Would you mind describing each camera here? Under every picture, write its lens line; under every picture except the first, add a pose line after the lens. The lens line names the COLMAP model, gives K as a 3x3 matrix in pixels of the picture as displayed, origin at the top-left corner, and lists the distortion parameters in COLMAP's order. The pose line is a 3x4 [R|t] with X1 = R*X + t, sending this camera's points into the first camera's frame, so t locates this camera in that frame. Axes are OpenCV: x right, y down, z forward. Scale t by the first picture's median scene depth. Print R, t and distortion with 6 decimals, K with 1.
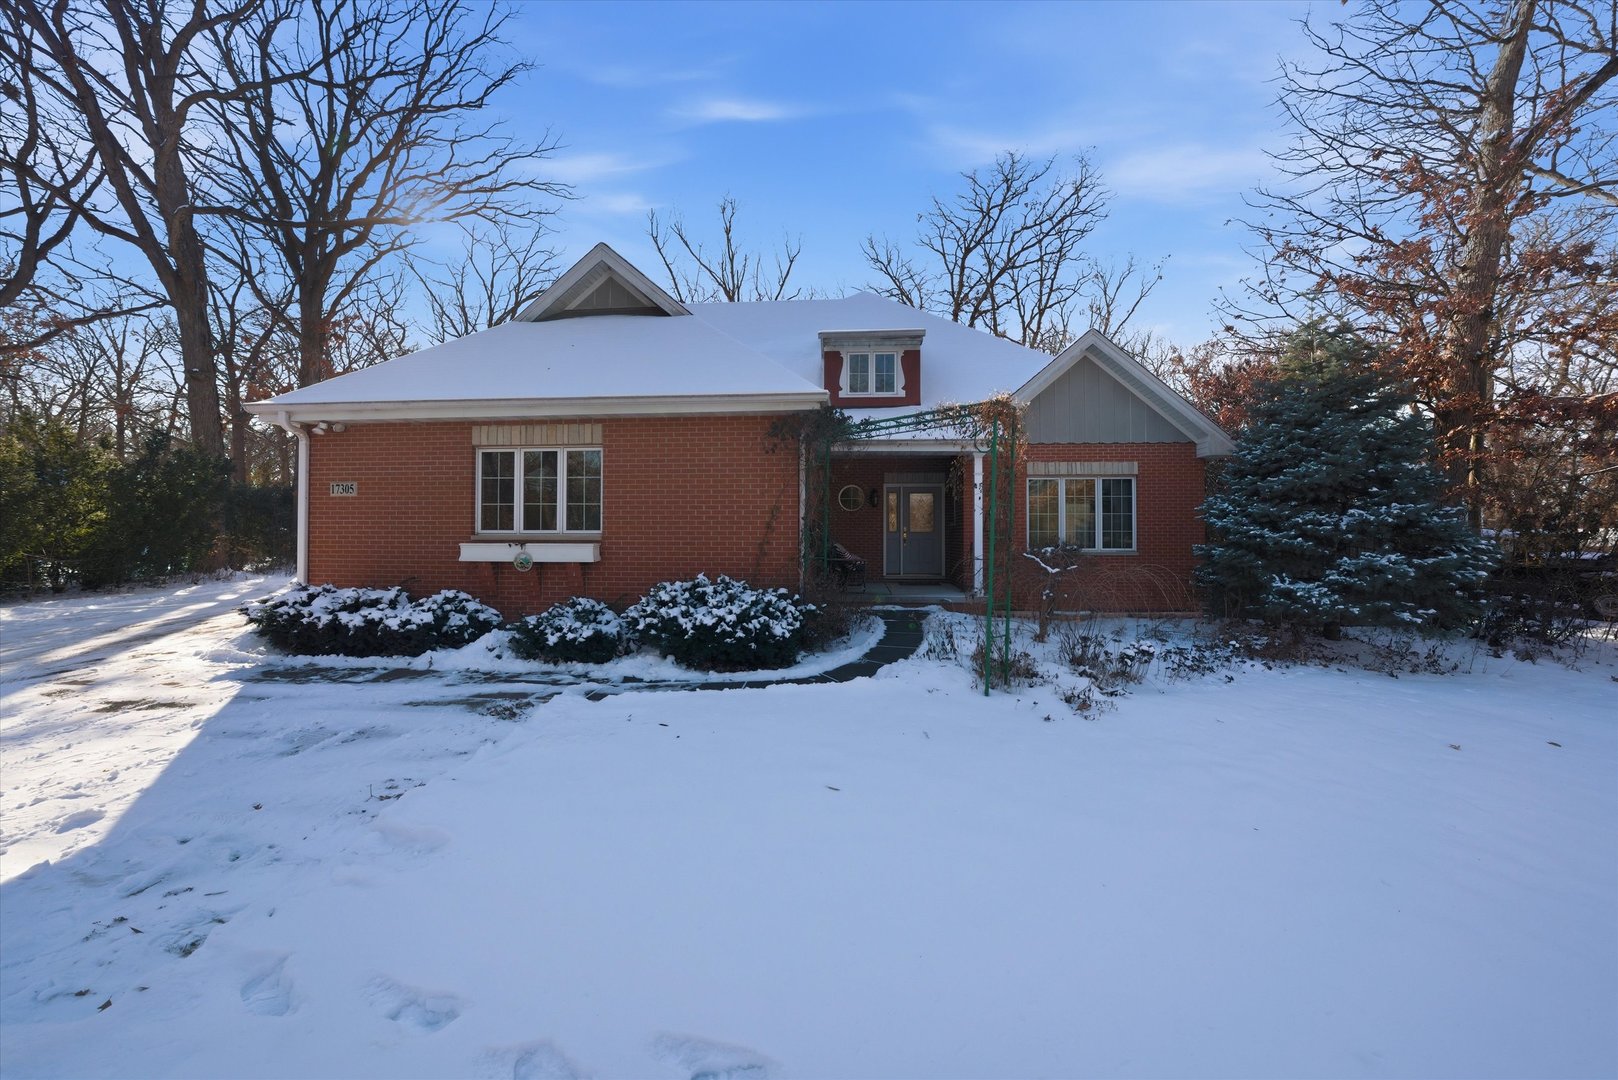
lens RADIAL K [[647.9, 0, 807.7], [0, 647.9, 533.8], [0, 0, 1]] dist [-0.000216, 0.000302]
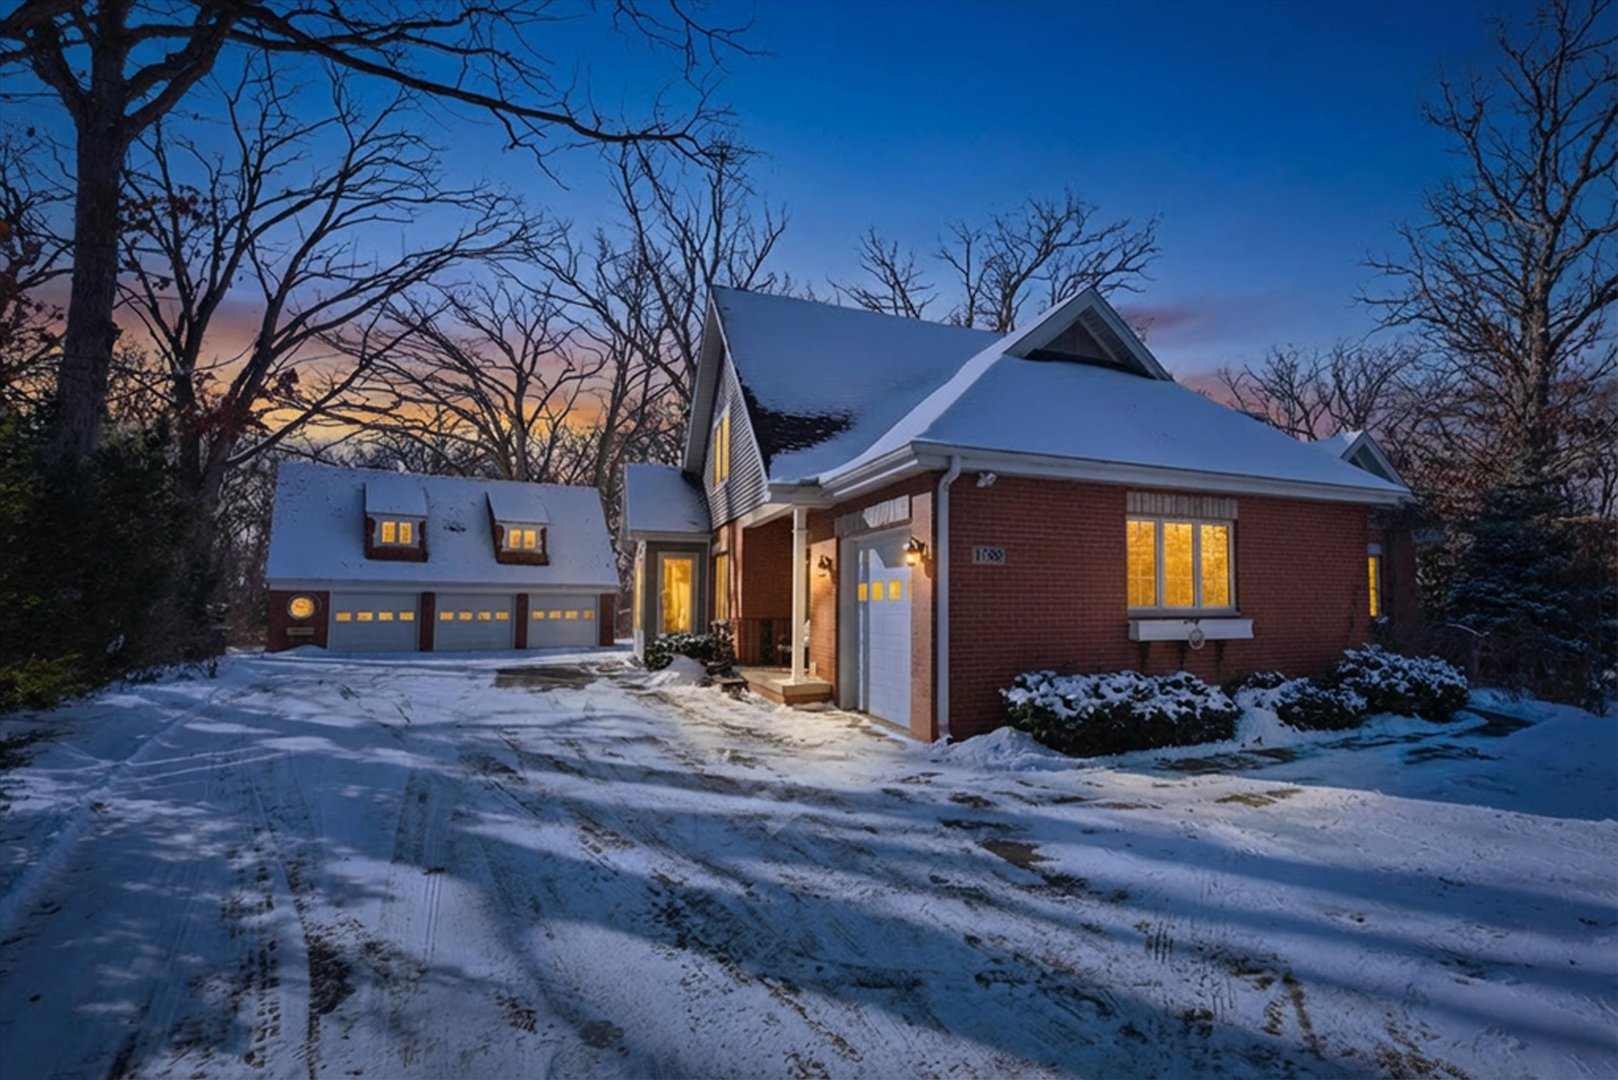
lens RADIAL K [[877.4, 0, 911.0], [0, 877.4, 545.2], [0, 0, 1]] dist [-0.002232, -0.000325]
pose [[0.846345, 0.034378, 0.531524, -1.426492], [-0.013767, 0.998993, -0.042692, -0.033369], [-0.532457, 0.028815, 0.845967, 0.120749]]
